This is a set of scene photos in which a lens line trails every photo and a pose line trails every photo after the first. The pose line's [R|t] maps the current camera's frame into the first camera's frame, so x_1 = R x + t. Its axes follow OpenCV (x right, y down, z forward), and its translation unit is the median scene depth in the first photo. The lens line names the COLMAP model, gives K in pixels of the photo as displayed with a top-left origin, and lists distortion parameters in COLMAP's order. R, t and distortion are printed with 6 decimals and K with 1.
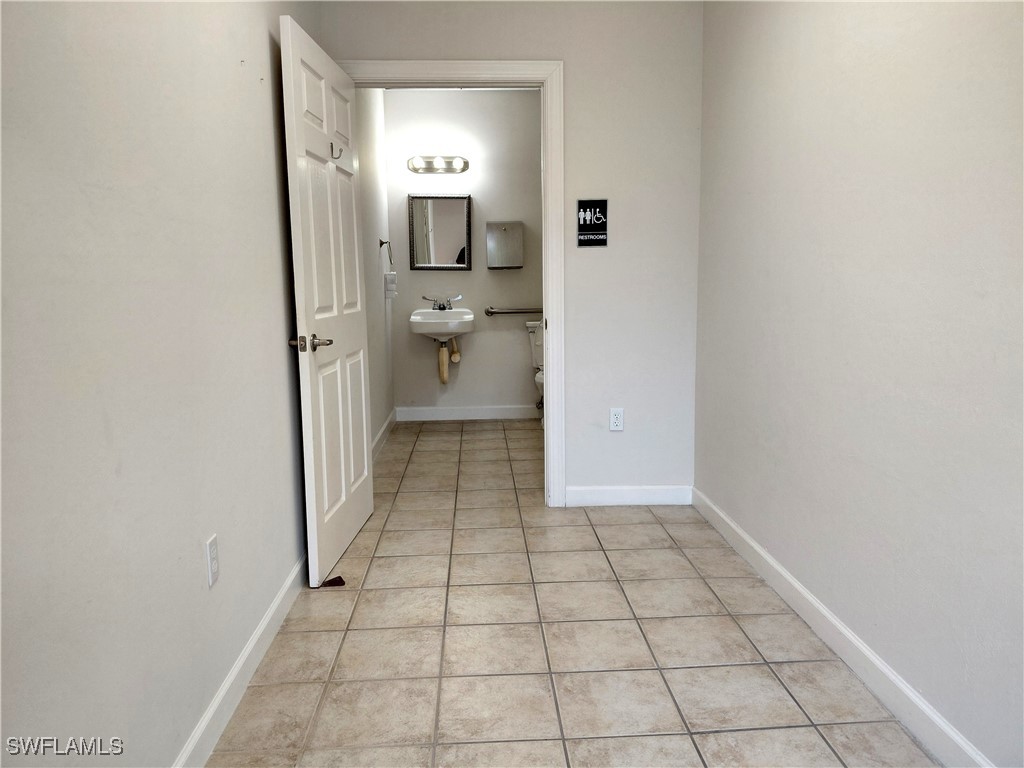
lens RADIAL K [[744.7, 0, 514.3], [0, 744.7, 387.0], [0, 0, 1]] dist [0.025785, -0.002473]
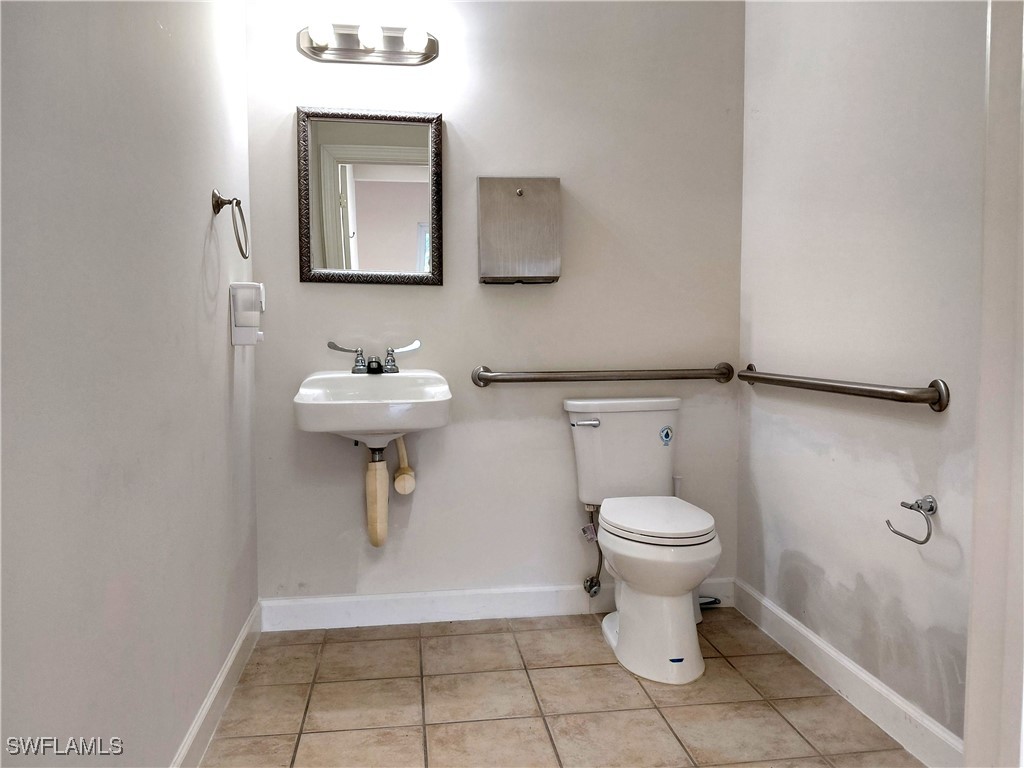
lens RADIAL K [[744.7, 0, 511.7], [0, 744.7, 379.5], [0, 0, 1]] dist [0.025785, -0.002473]
pose [[0.995280, 0.003925, 0.096964, -0.059753], [0.003503, 0.997078, -0.076316, -0.067043], [-0.096981, 0.076295, 0.992358, 0.566023]]
